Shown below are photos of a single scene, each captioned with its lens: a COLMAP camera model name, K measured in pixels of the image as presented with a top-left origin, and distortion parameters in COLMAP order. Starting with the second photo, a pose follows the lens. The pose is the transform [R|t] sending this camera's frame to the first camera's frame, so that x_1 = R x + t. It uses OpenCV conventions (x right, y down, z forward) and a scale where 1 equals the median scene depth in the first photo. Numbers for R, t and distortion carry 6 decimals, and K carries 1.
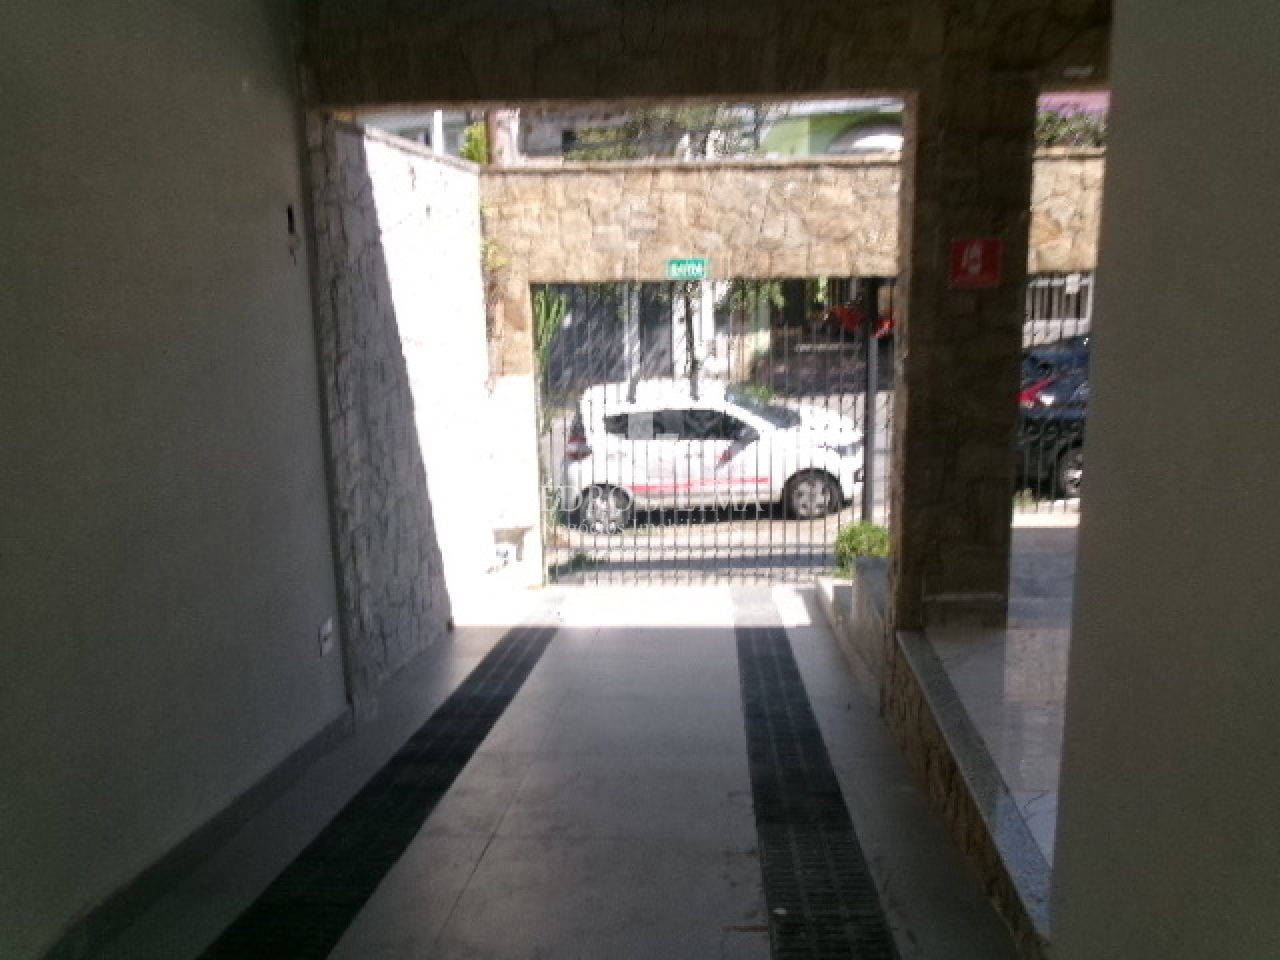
lens RADIAL K [[1068.9, 0, 640.0], [0, 1068.9, 480.0], [0, 0, 1]] dist [-0.011381, -0.000880]
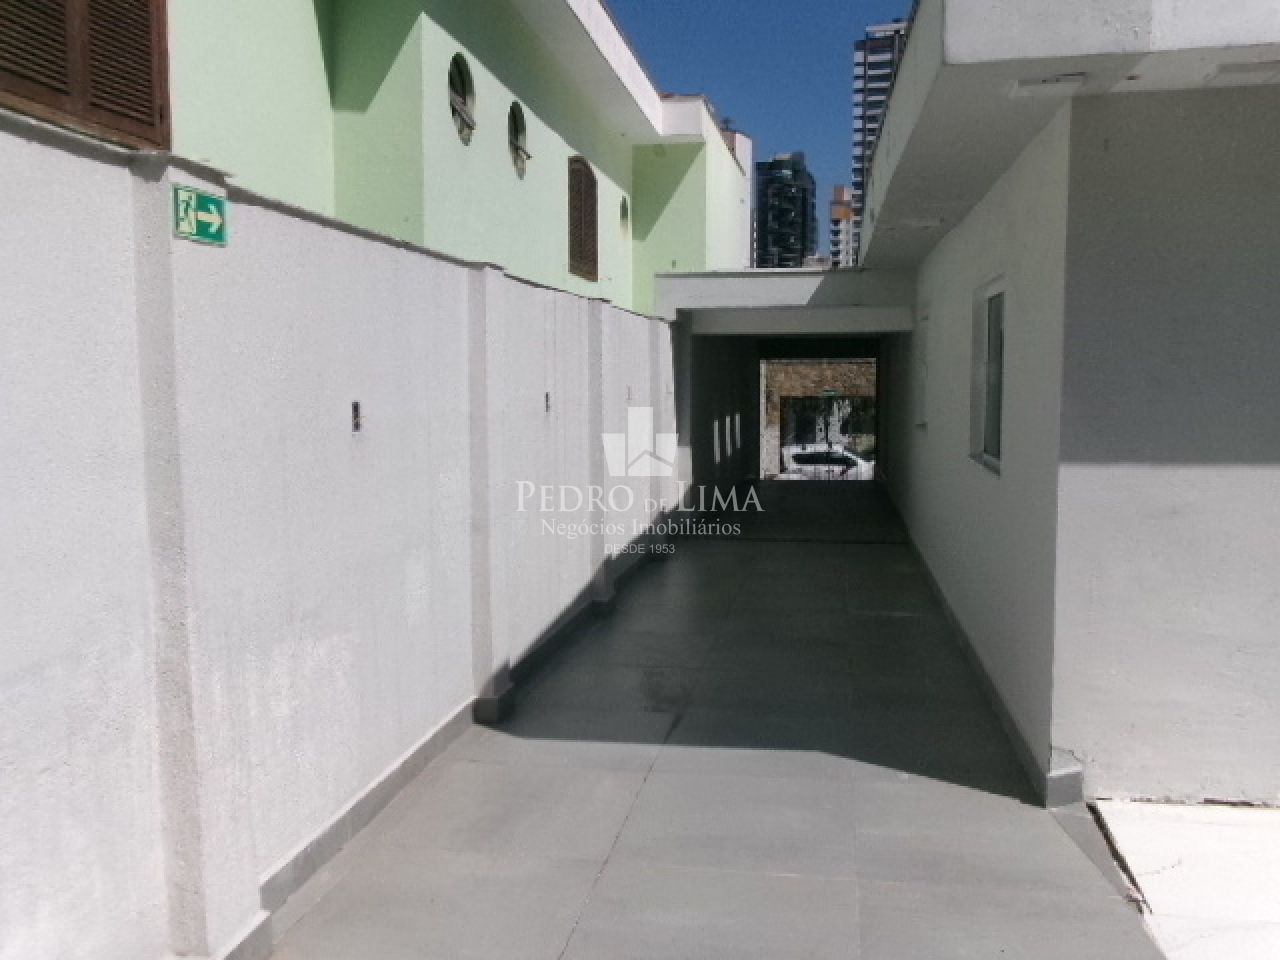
lens RADIAL K [[1068.9, 0, 640.0], [0, 1068.9, 480.0], [0, 0, 1]] dist [-0.011381, -0.000880]
pose [[0.992053, 0.031691, -0.121763, -0.079462], [-0.046775, 0.991292, -0.123094, 0.309459], [0.116802, 0.127811, 0.984897, -1.405647]]
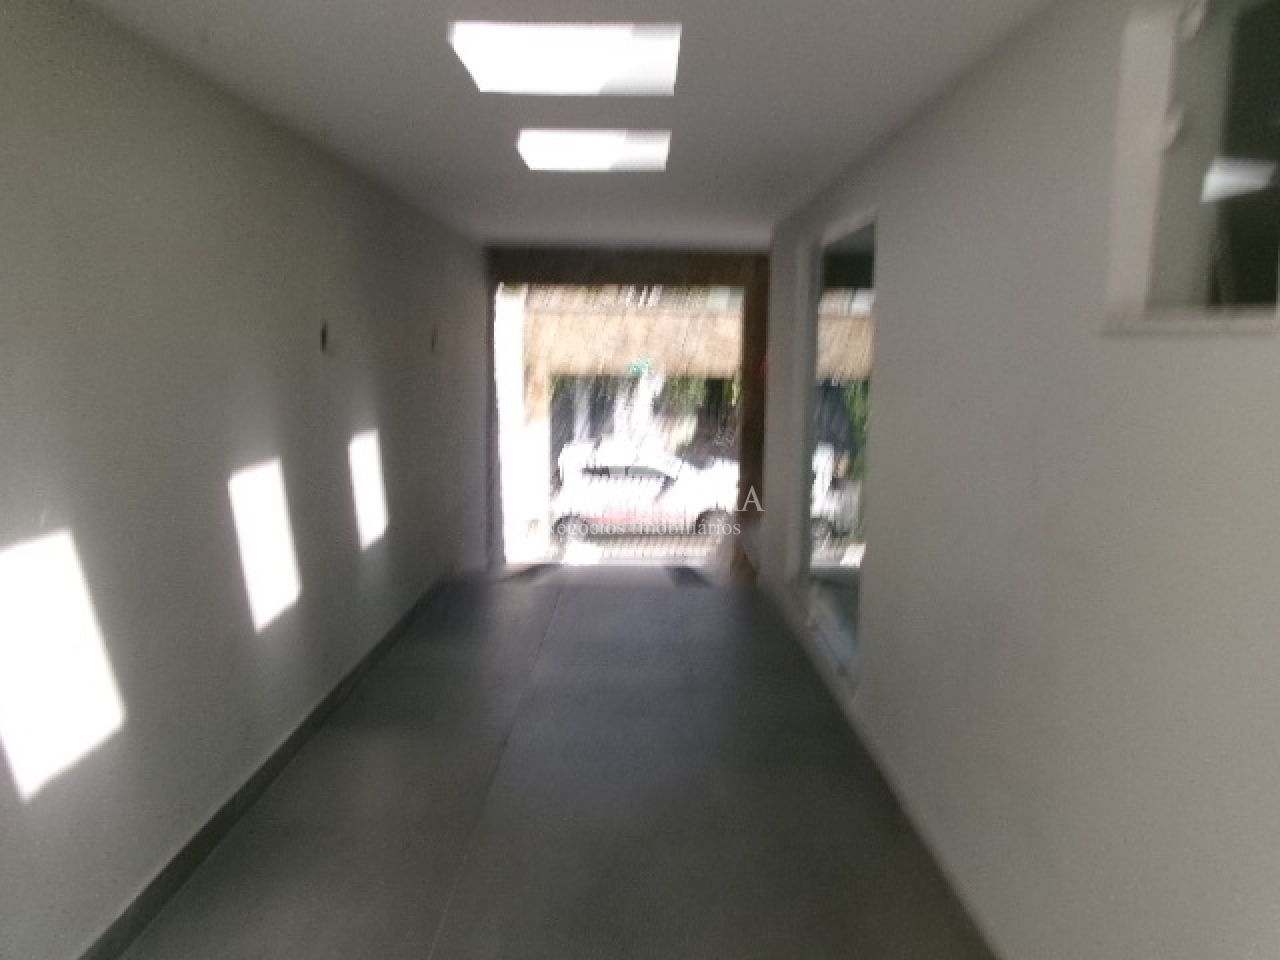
lens RADIAL K [[1068.9, 0, 640.0], [0, 1068.9, 480.0], [0, 0, 1]] dist [-0.011381, -0.000880]
pose [[0.997528, 0.035334, 0.060734, -0.045639], [-0.028840, 0.994090, -0.104660, 0.141861], [-0.064073, 0.102650, 0.992652, -0.617775]]
